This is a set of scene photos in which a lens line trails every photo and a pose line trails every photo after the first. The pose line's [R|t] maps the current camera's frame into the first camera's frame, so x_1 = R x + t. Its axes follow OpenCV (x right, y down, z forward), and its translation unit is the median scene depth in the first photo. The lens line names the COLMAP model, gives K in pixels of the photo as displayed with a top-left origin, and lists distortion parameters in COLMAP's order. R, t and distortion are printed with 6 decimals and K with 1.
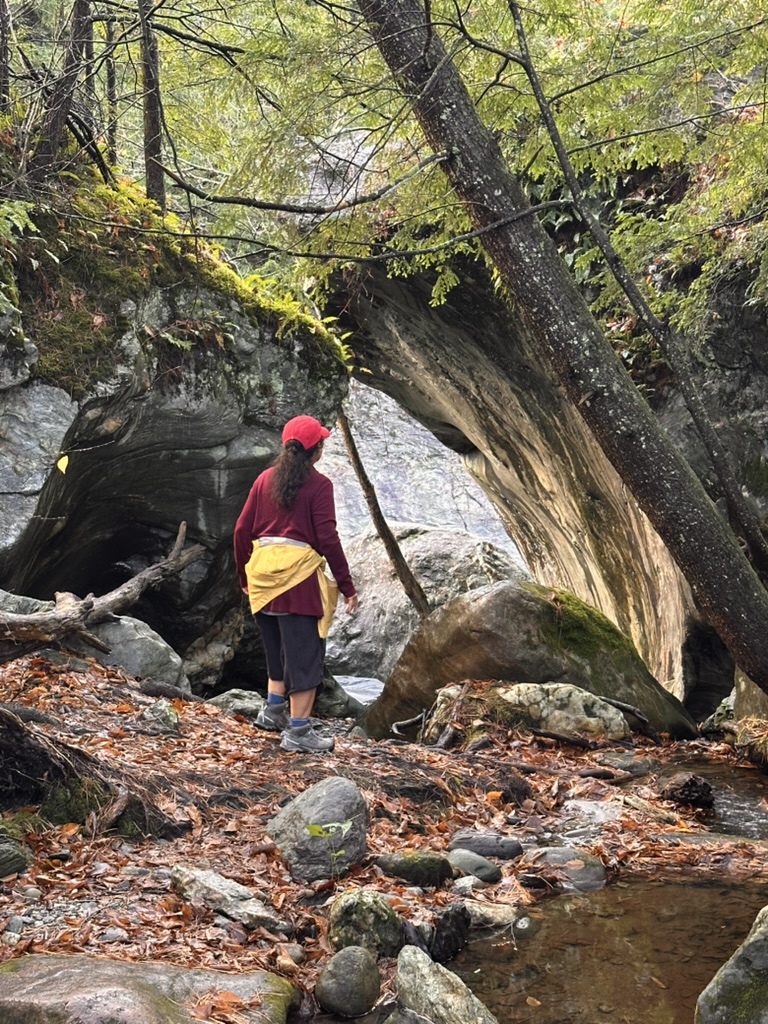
lens RADIAL K [[1854.3, 0, 382.9], [0, 1854.3, 510.7], [0, 0, 1]] dist [0.007040, 0.000000]
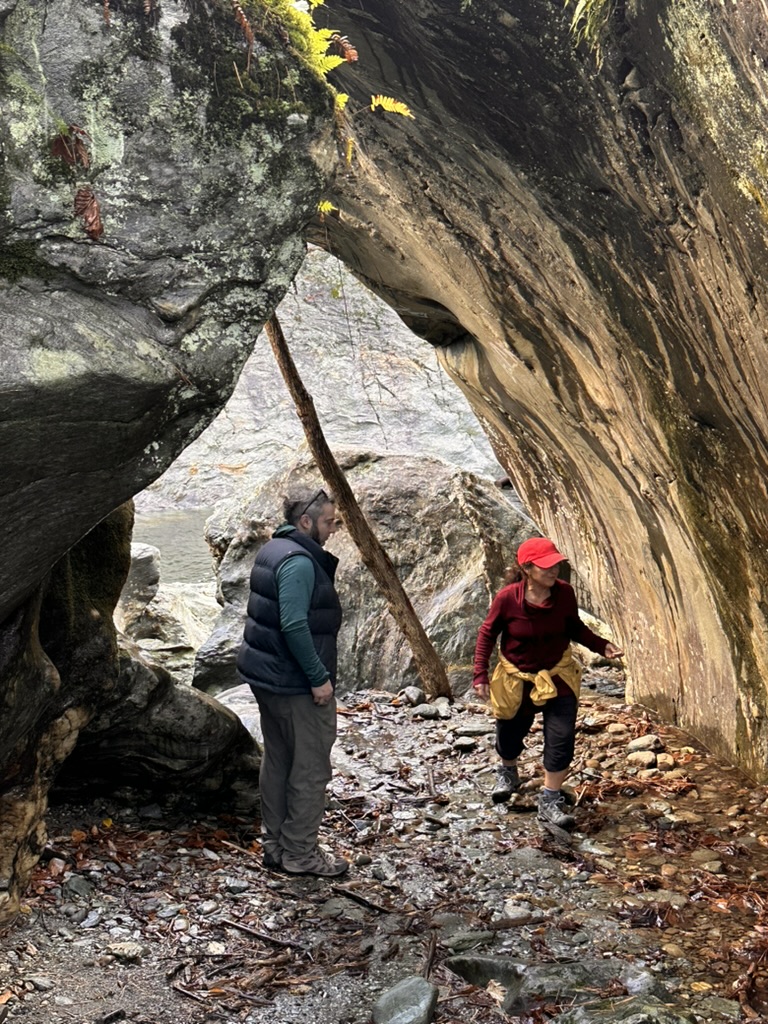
lens RADIAL K [[1403.7, 0, 390.8], [0, 1403.7, 515.1], [0, 0, 1]] dist [0.121510, 0.000000]
pose [[0.996024, -0.014517, 0.087891, -0.022453], [0.005994, 0.995318, 0.096464, -0.020744], [-0.088880, -0.095554, 0.991448, 0.534561]]
